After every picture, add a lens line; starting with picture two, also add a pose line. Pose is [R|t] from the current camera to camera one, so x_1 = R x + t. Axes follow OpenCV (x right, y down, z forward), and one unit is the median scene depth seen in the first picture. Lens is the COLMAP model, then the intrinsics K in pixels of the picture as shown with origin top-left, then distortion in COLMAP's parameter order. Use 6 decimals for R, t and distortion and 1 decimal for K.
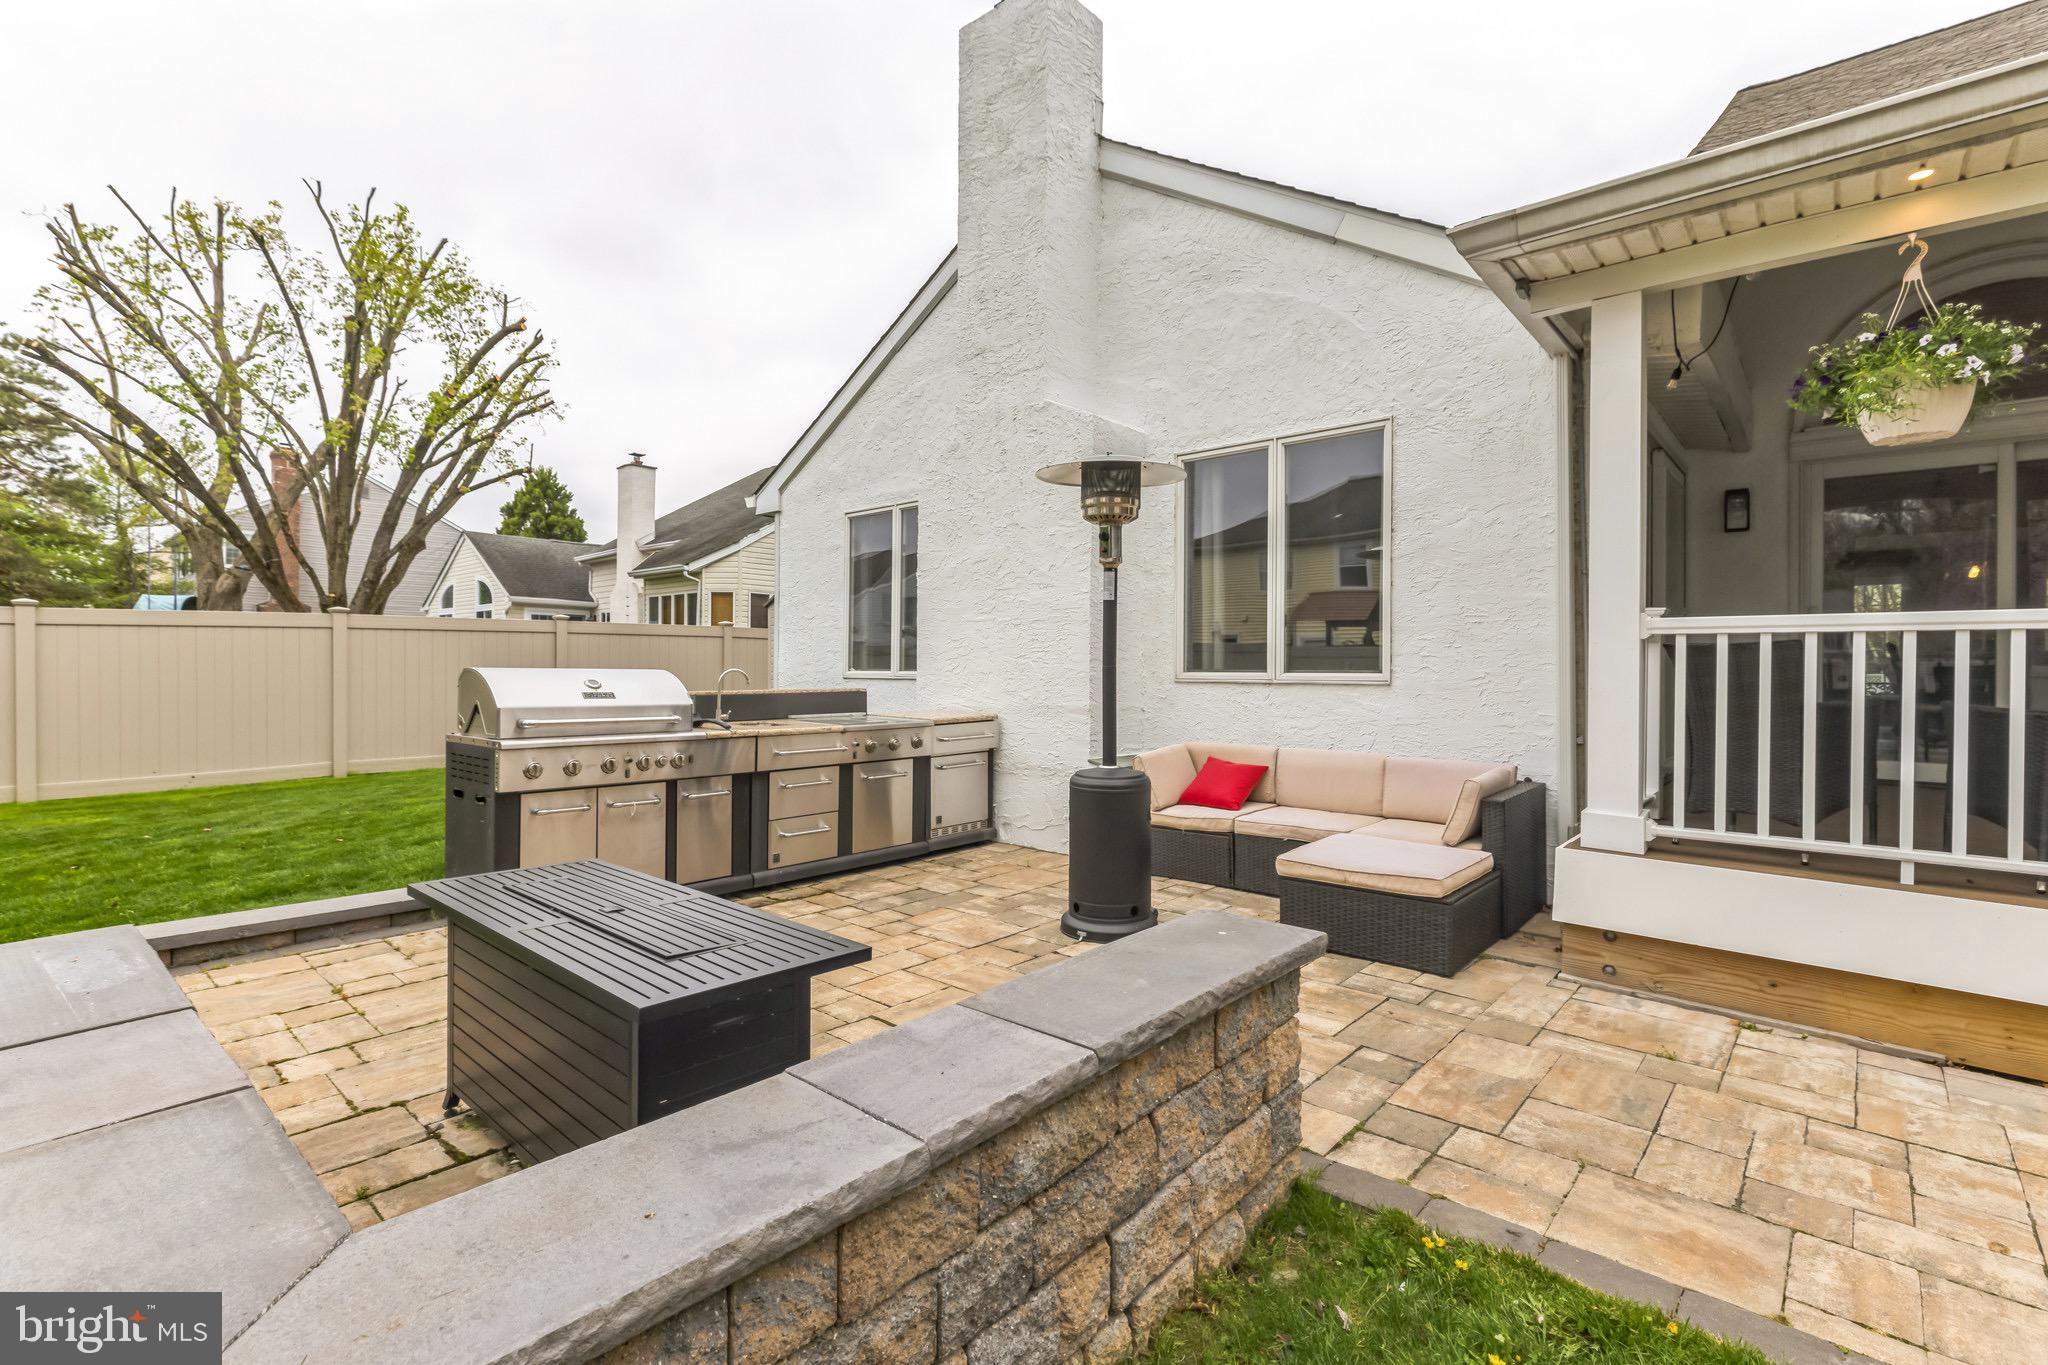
lens RADIAL K [[939.9, 0, 1026.9], [0, 939.9, 675.7], [0, 0, 1]] dist [0.002011, -0.000867]
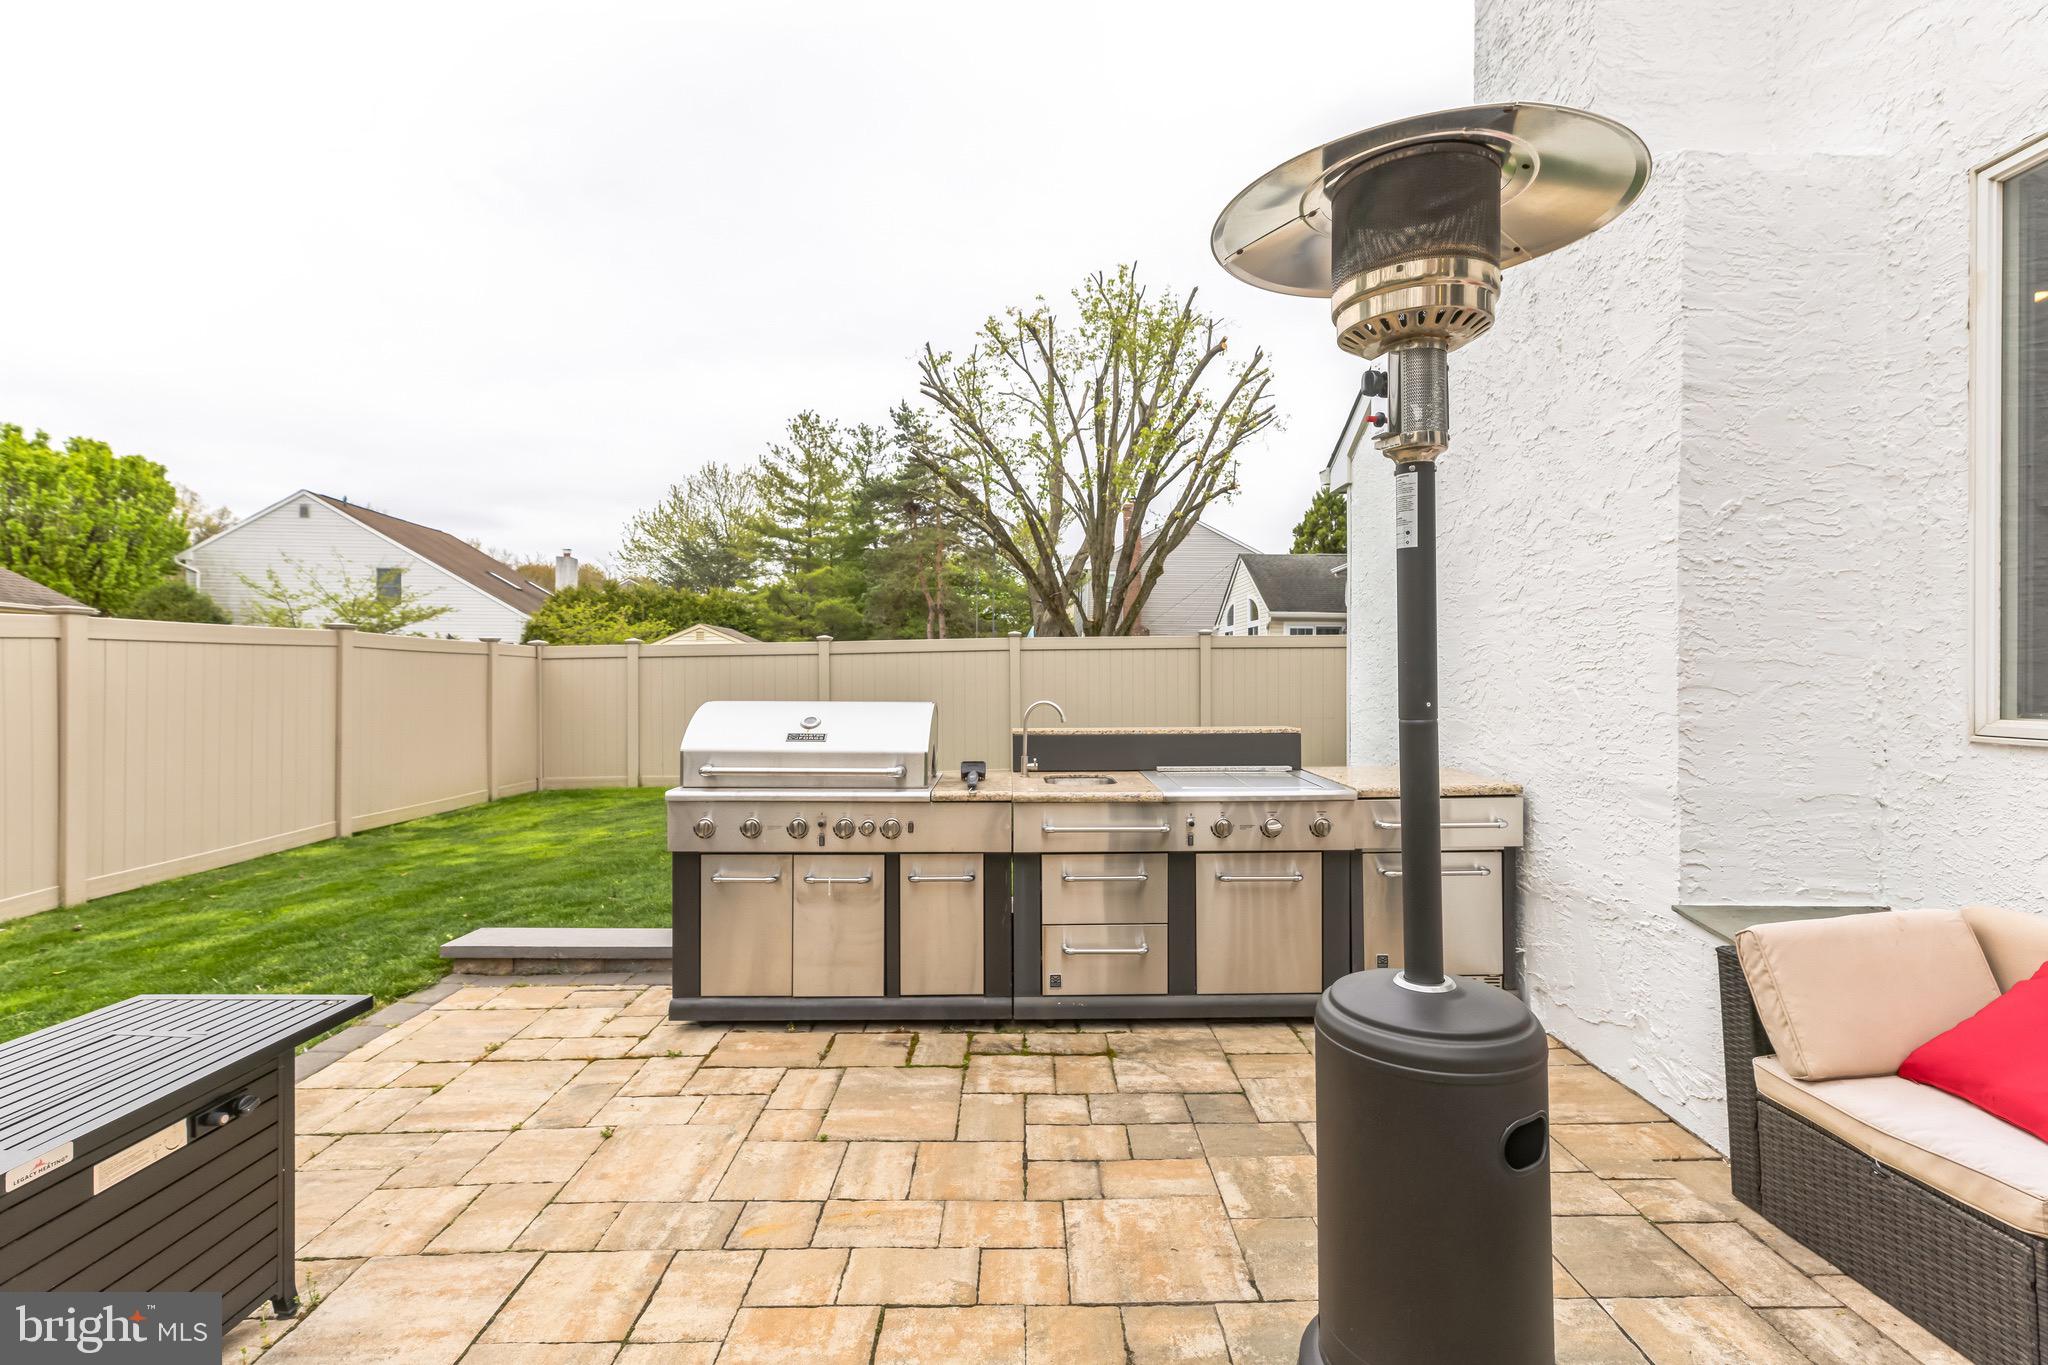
lens RADIAL K [[939.9, 0, 1020.9], [0, 939.9, 681.9], [0, 0, 1]] dist [0.002011, -0.000867]
pose [[0.668938, -0.001226, -0.743317, 0.184006], [-0.001178, 0.999996, -0.002709, -0.017281], [0.743317, 0.002688, 0.668934, 0.433240]]
